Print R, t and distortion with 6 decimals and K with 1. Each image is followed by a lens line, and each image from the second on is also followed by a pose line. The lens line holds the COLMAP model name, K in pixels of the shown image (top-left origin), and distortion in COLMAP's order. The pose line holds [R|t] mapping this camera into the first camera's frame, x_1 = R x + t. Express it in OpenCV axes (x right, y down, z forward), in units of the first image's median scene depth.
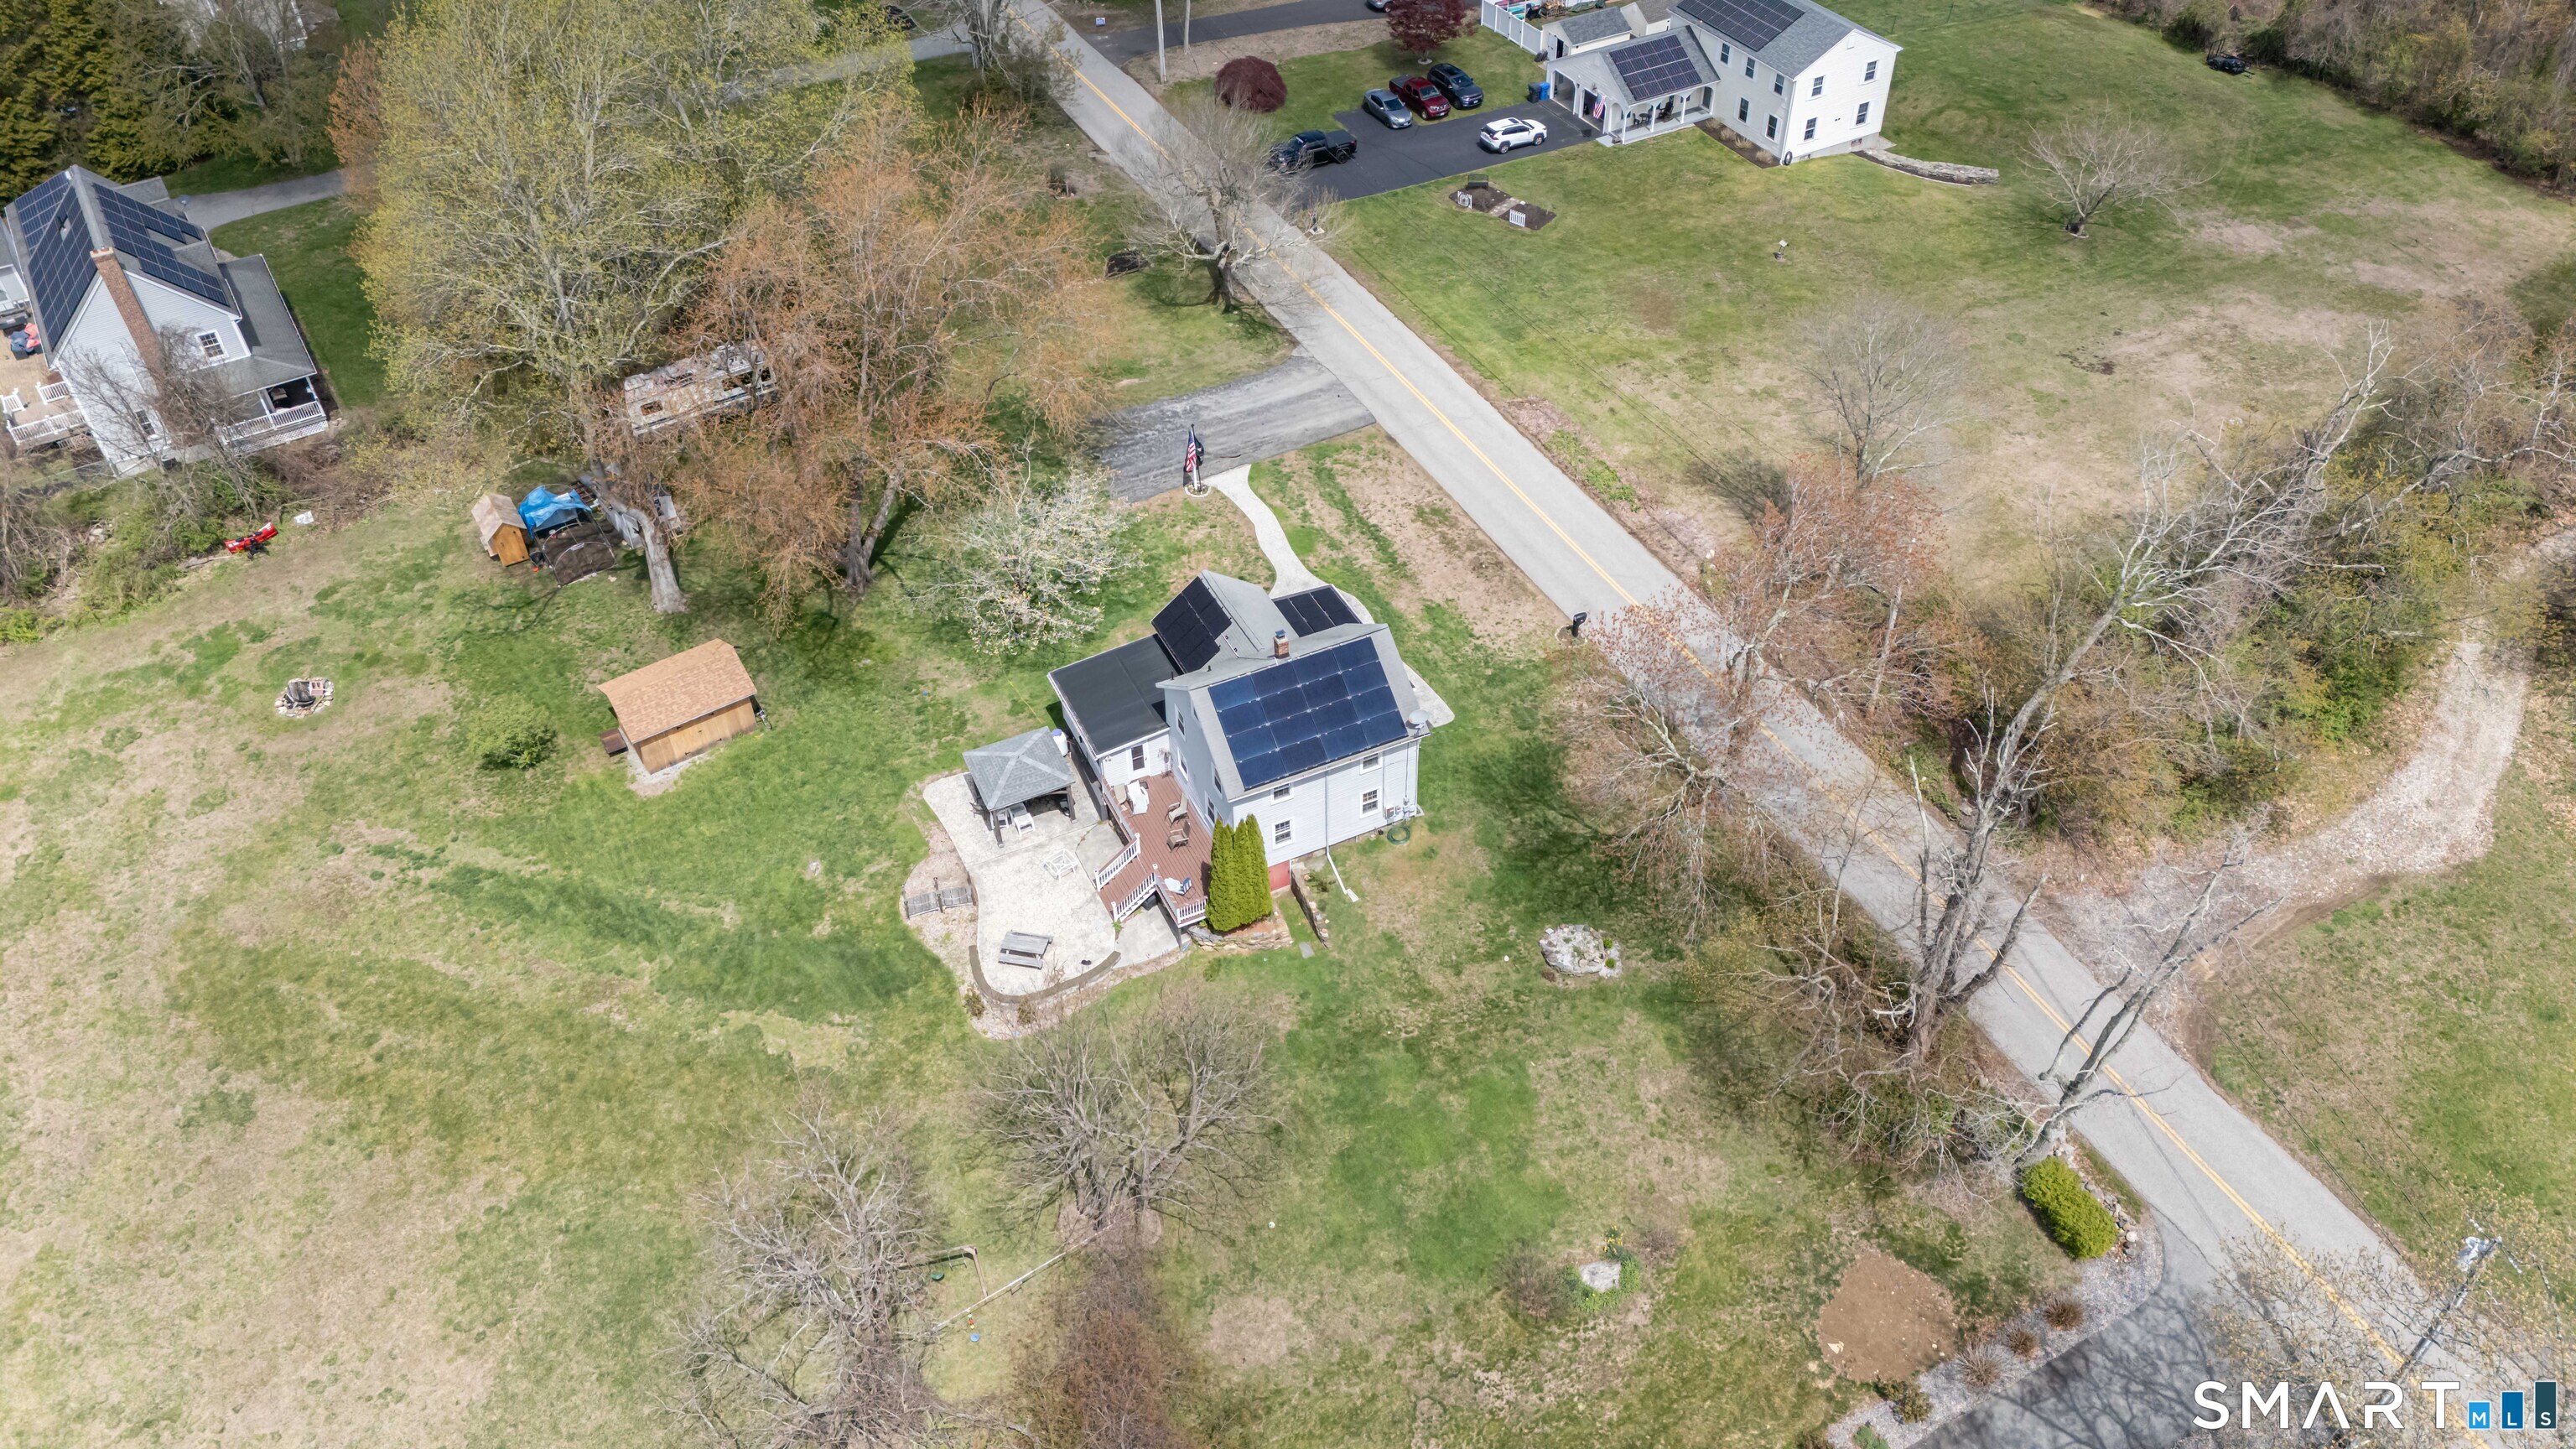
lens RADIAL K [[1883.0, 0, 1295.1], [0, 1883.0, 708.9], [0, 0, 1]] dist [0.096057, -0.107235]
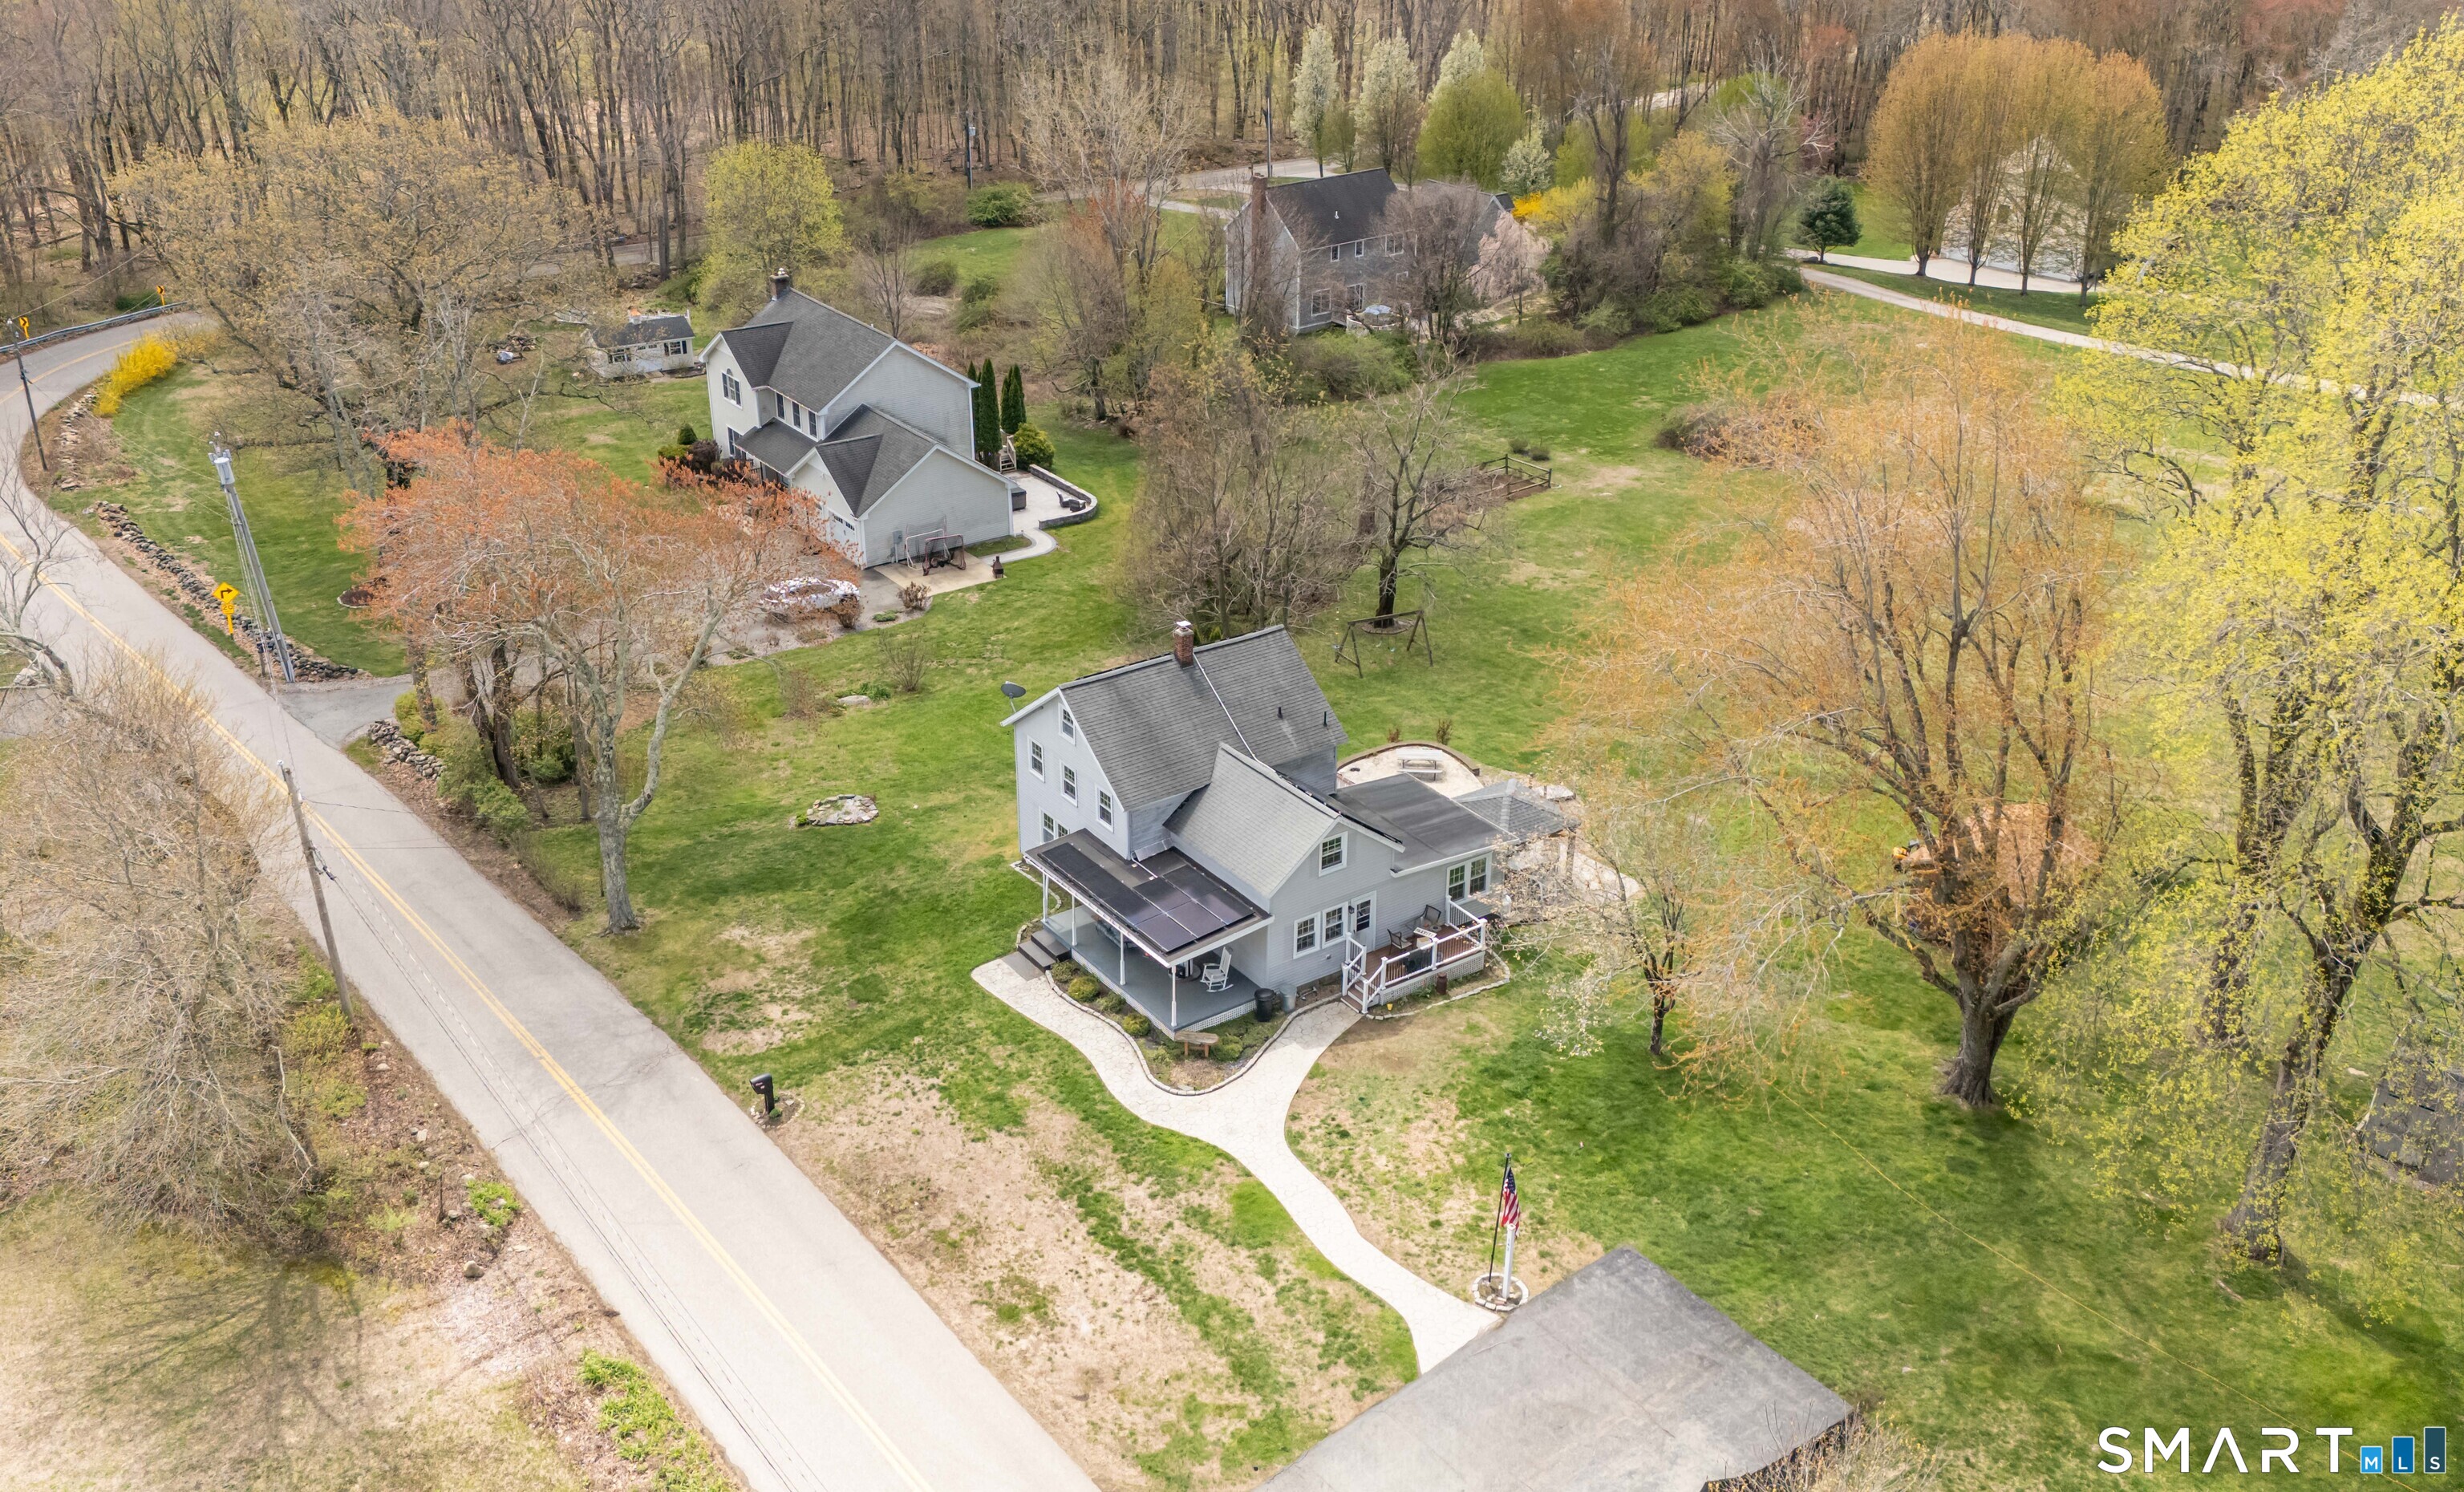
lens RADIAL K [[2134.4, 0, 1304.7], [0, 2134.4, 745.9], [0, 0, 1]] dist [0.070983, 0.000007]
pose [[-0.979387, 0.087619, -0.182001, 0.107737], [-0.137918, 0.368240, 0.919444, -0.835305], [0.147581, 0.925593, -0.348565, 1.304607]]
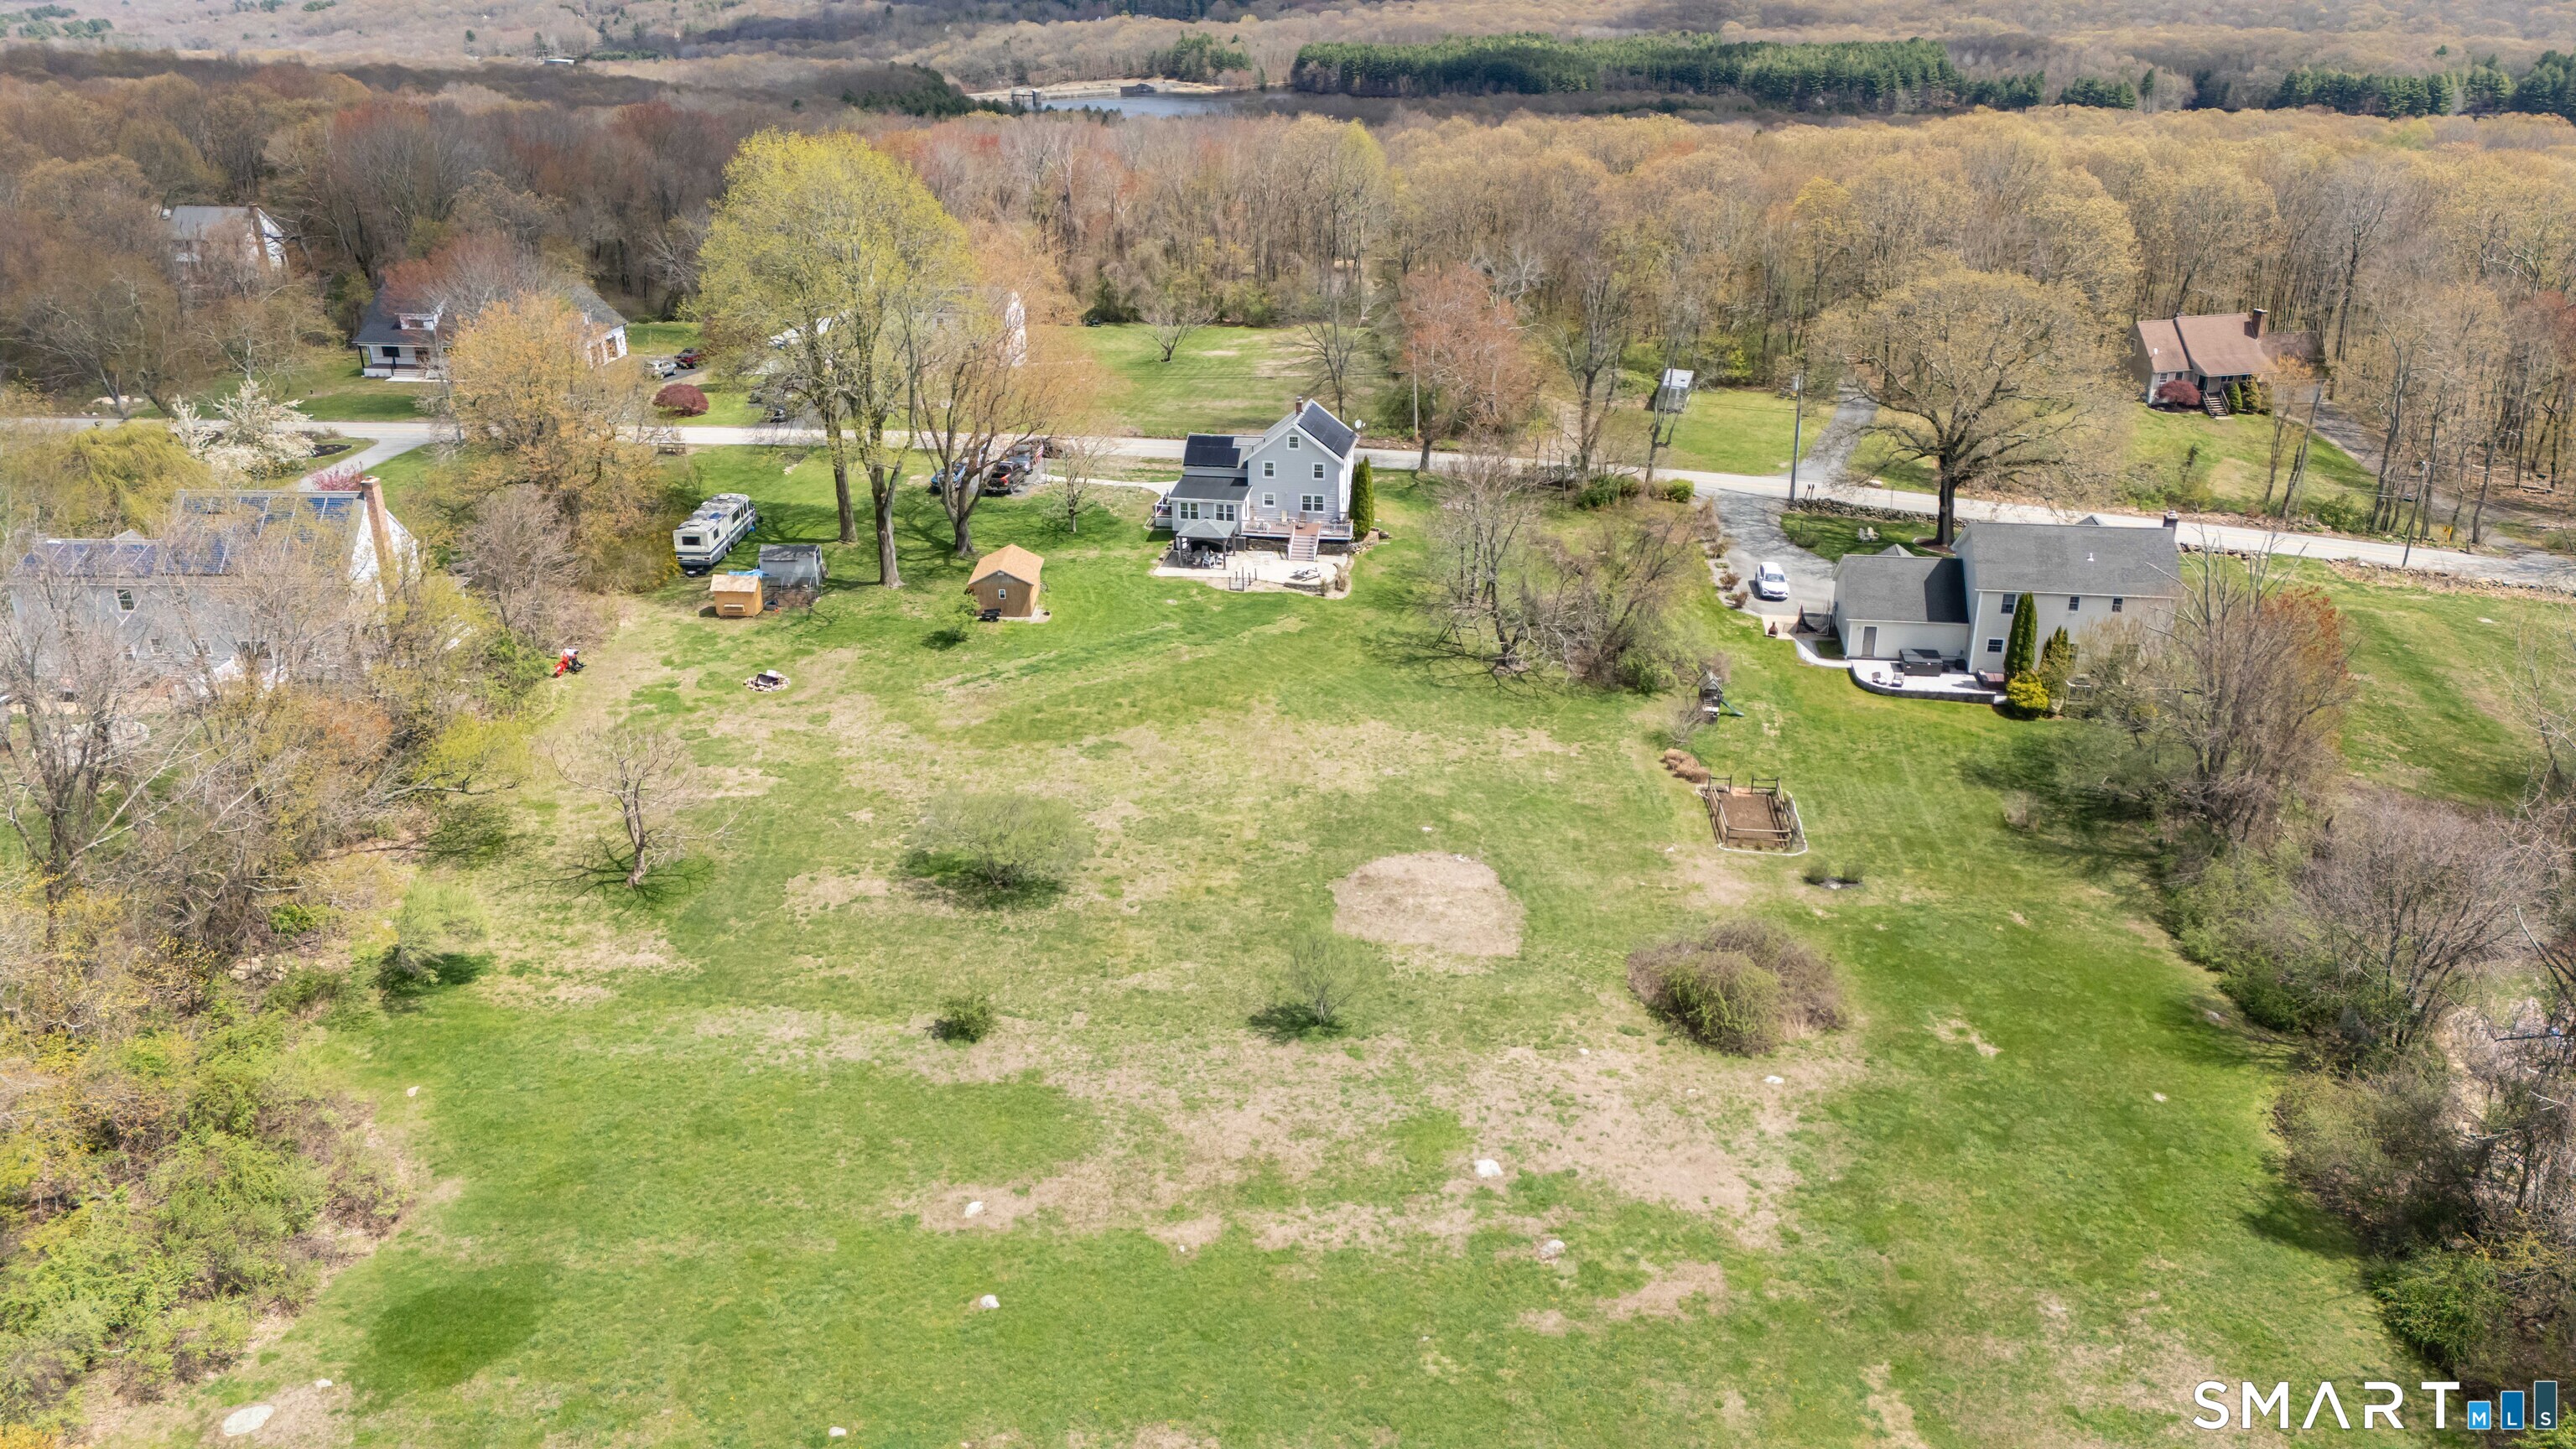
lens RADIAL K [[1875.4, 0, 1288.0], [0, 1875.4, 724.5], [0, 0, 1]] dist [0.155623, -0.287734]
pose [[0.568086, -0.298714, 0.766843, -1.513028], [0.547347, 0.832976, -0.081005, 0.368440], [-0.614565, 0.465747, 0.636702, -0.067932]]
